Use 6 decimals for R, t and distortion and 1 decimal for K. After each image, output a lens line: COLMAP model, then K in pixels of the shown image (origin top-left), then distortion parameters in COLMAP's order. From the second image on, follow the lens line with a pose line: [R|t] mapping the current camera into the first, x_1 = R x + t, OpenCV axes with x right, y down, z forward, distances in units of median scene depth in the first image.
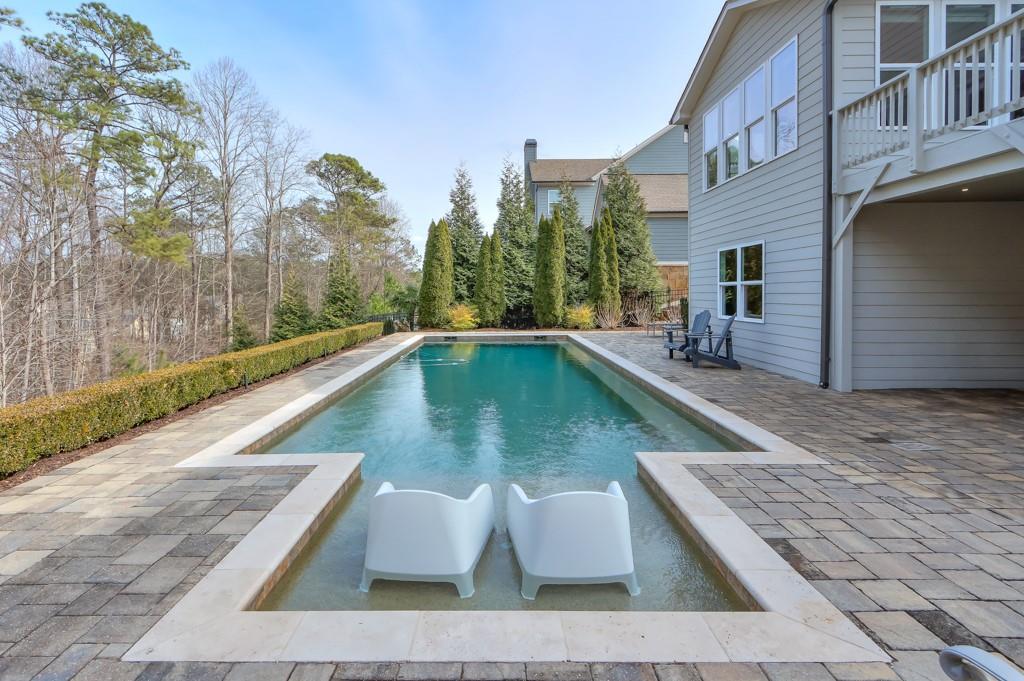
lens RADIAL K [[488.8, 0, 491.5], [0, 488.8, 298.0], [0, 0, 1]] dist [-0.003100, 0.000568]
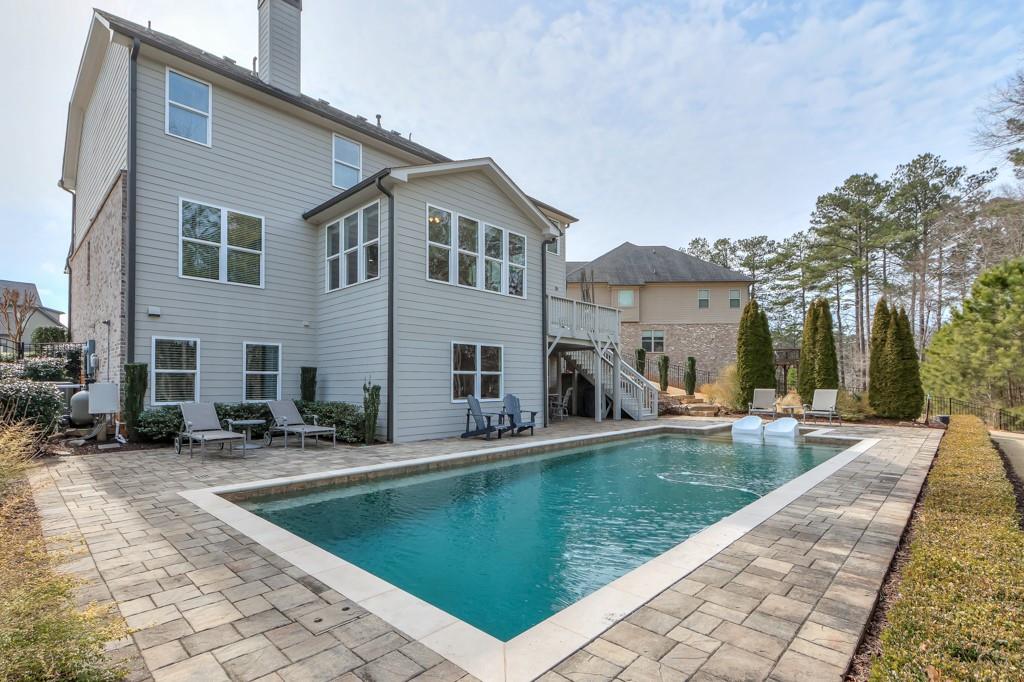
lens RADIAL K [[481.8, 0, 506.5], [0, 481.8, 374.4], [0, 0, 1]] dist [-0.001077, 0.000182]
pose [[-0.732126, 0.023793, 0.680754, -0.216209], [0.015912, 0.999714, -0.017828, -0.000875], [-0.680983, -0.002220, -0.732295, 0.987281]]
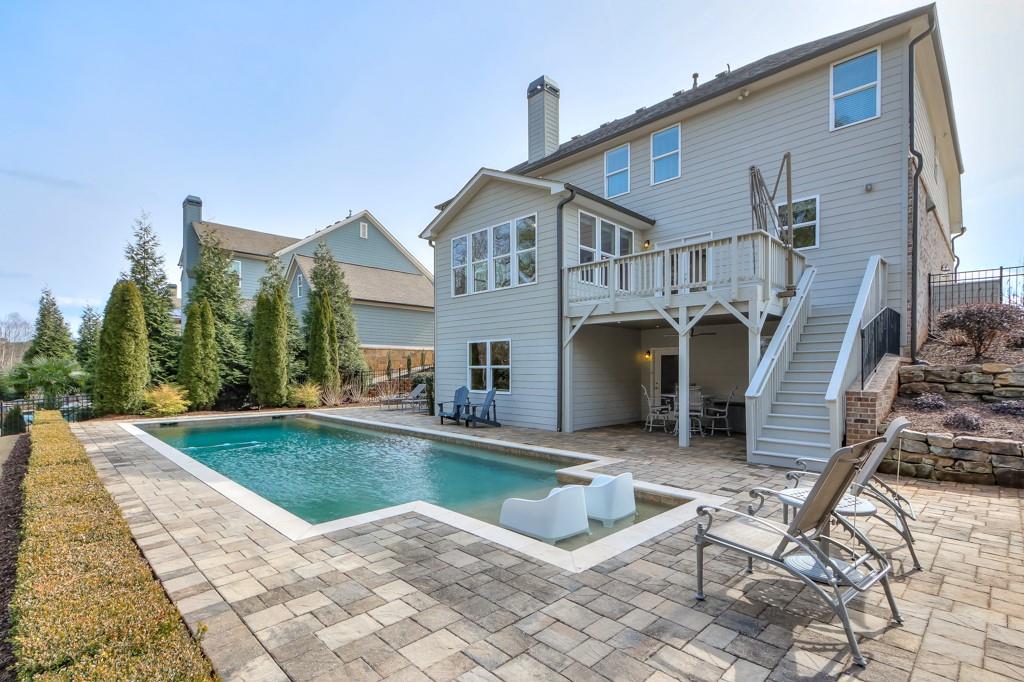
lens RADIAL K [[481.8, 0, 506.5], [0, 481.8, 374.4], [0, 0, 1]] dist [-0.001077, 0.000182]
pose [[0.708294, 0.002245, 0.705914, -0.229954], [0.000288, 0.999994, -0.003469, -0.001974], [-0.705917, 0.002660, 0.708289, -0.013293]]
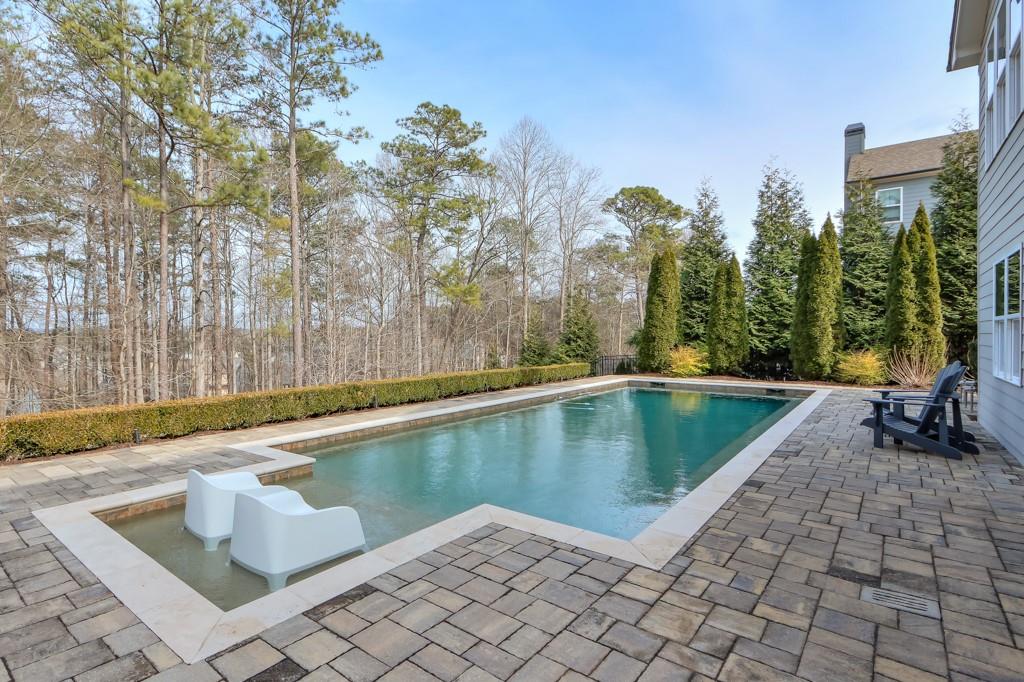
lens RADIAL K [[513.6, 0, 460.7], [0, 513.6, 339.5], [0, 0, 1]] dist [0.001658, 0.000780]
pose [[0.775085, 0.011237, -0.631757, 0.199457], [-0.009414, 0.999936, 0.006236, -0.000785], [0.631787, 0.001114, 0.775141, 0.047207]]
